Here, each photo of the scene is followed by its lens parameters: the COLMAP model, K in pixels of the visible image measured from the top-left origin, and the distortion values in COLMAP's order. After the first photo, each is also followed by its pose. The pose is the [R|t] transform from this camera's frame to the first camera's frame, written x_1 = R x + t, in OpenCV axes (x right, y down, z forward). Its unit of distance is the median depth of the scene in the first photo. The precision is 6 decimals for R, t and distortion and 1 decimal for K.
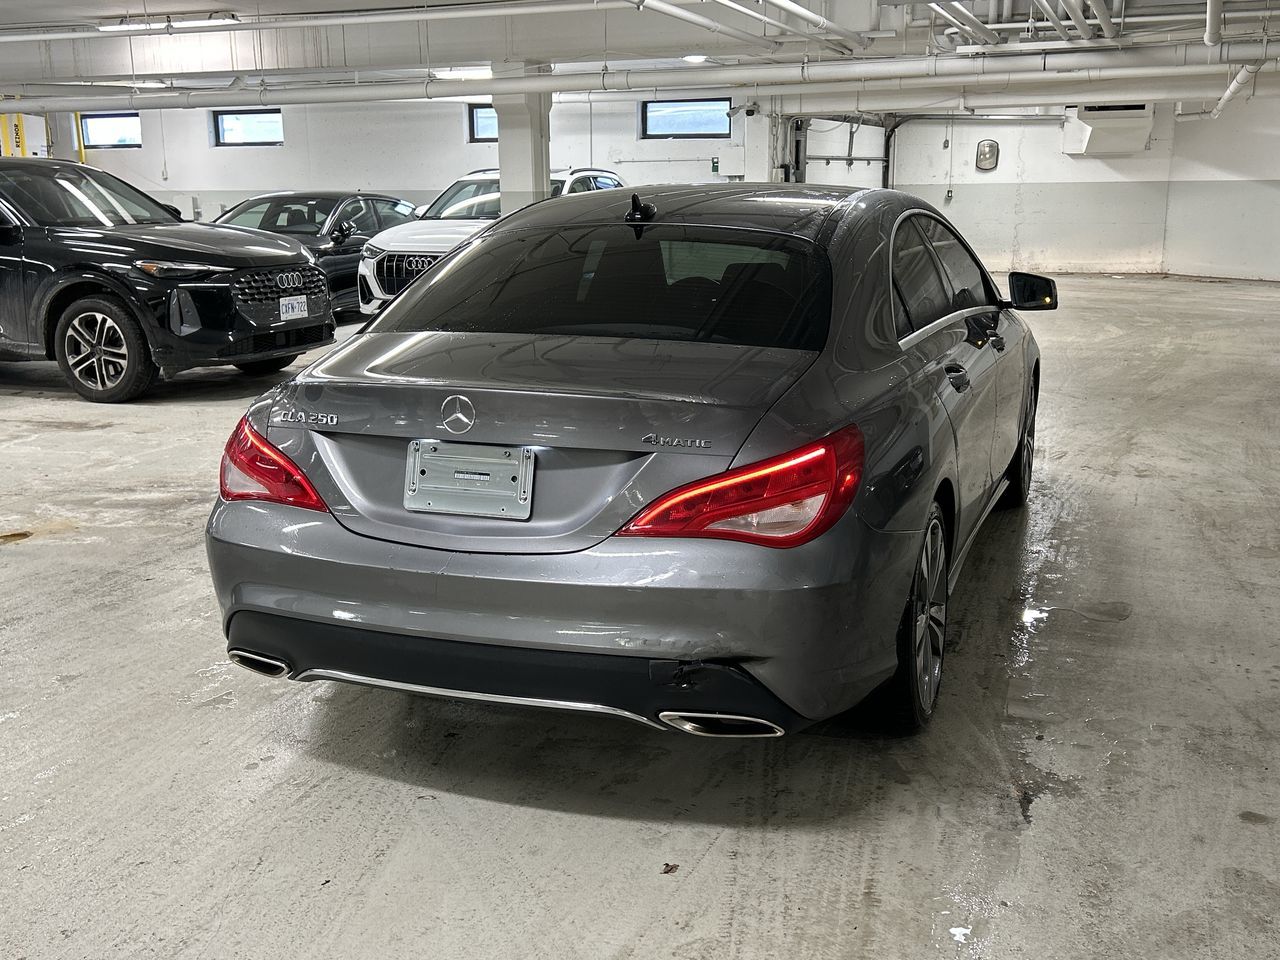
lens RADIAL K [[1340.3, 0, 641.8], [0, 1340.3, 487.4], [0, 0, 1]] dist [0.038993, 0.000000]
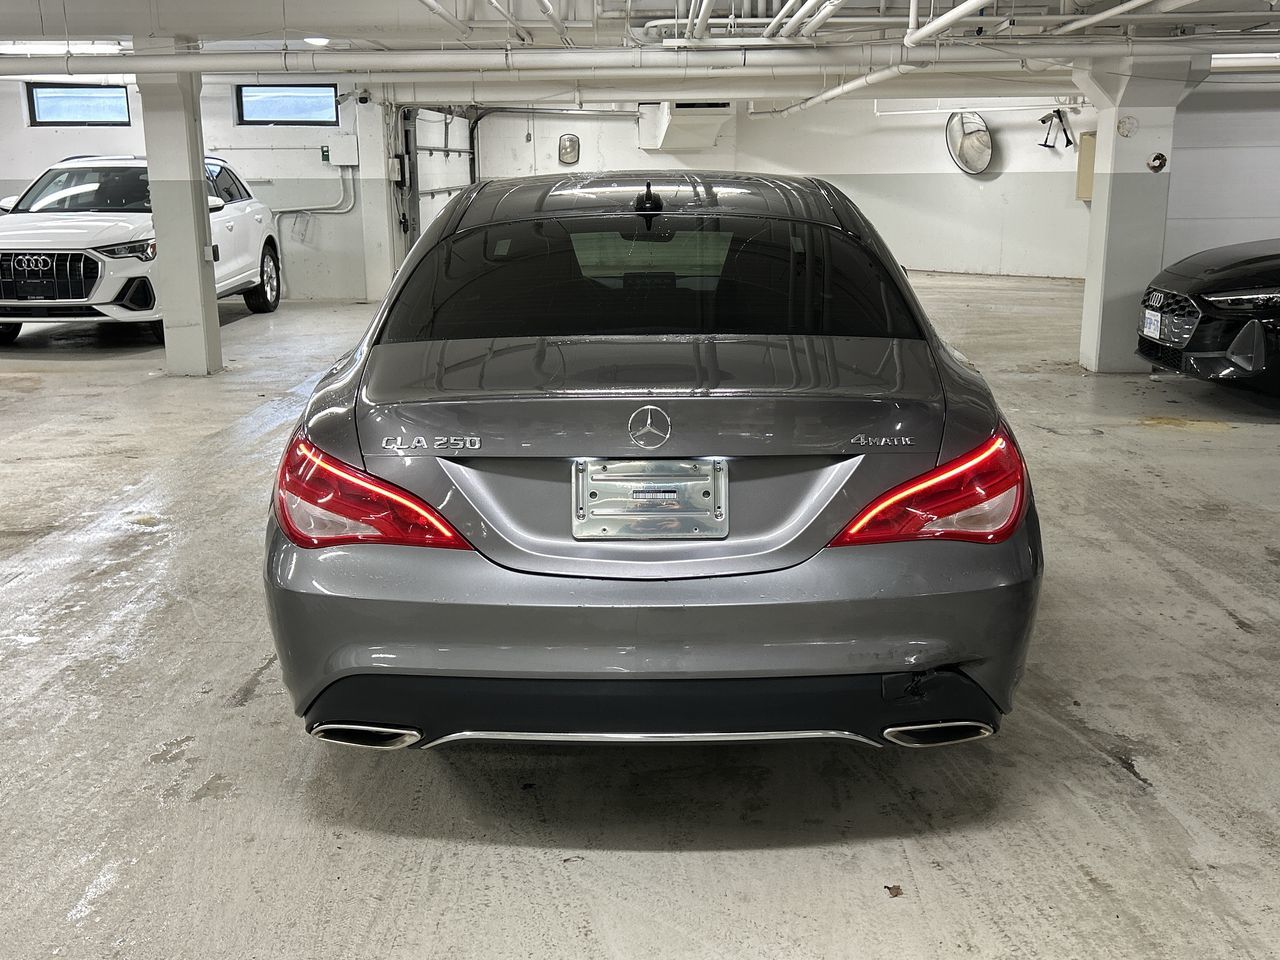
lens RADIAL K [[1340.3, 0, 633.9], [0, 1340.3, 488.3], [0, 0, 1]] dist [0.038993, 0.000000]
pose [[0.938539, -0.077394, 0.336385, -0.152891], [0.075441, 0.996971, 0.018892, -0.010738], [-0.336829, 0.007647, 0.941535, 0.055787]]
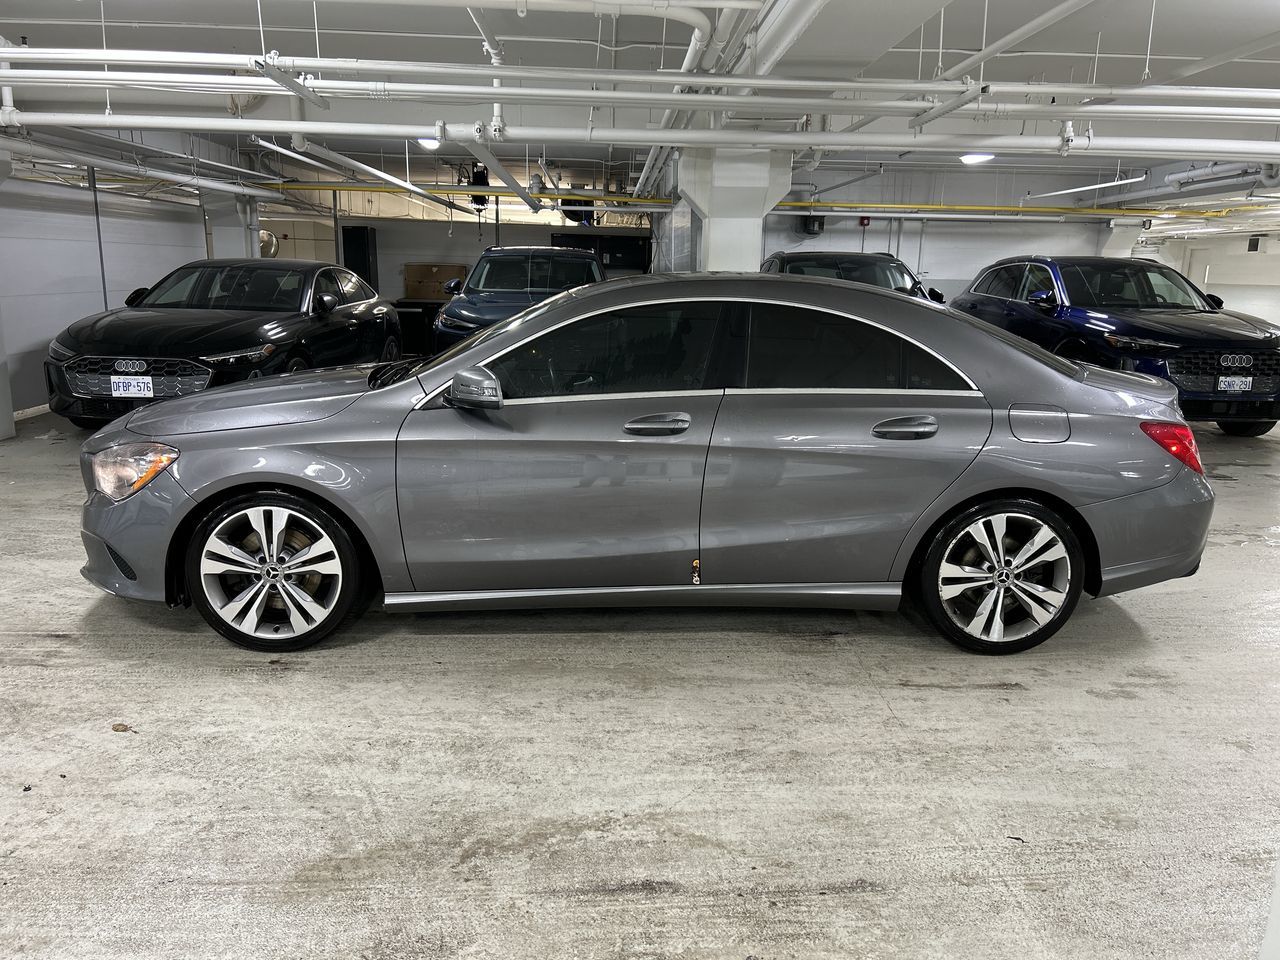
lens RADIAL K [[958.4, 0, 641.8], [0, 958.4, 478.0], [0, 0, 1]] dist [0.054530, -0.054796]
pose [[-0.396082, -0.195280, 0.897209, -0.420615], [0.182199, 0.940979, 0.285240, -0.171552], [-0.899957, 0.276449, -0.337125, 0.773920]]
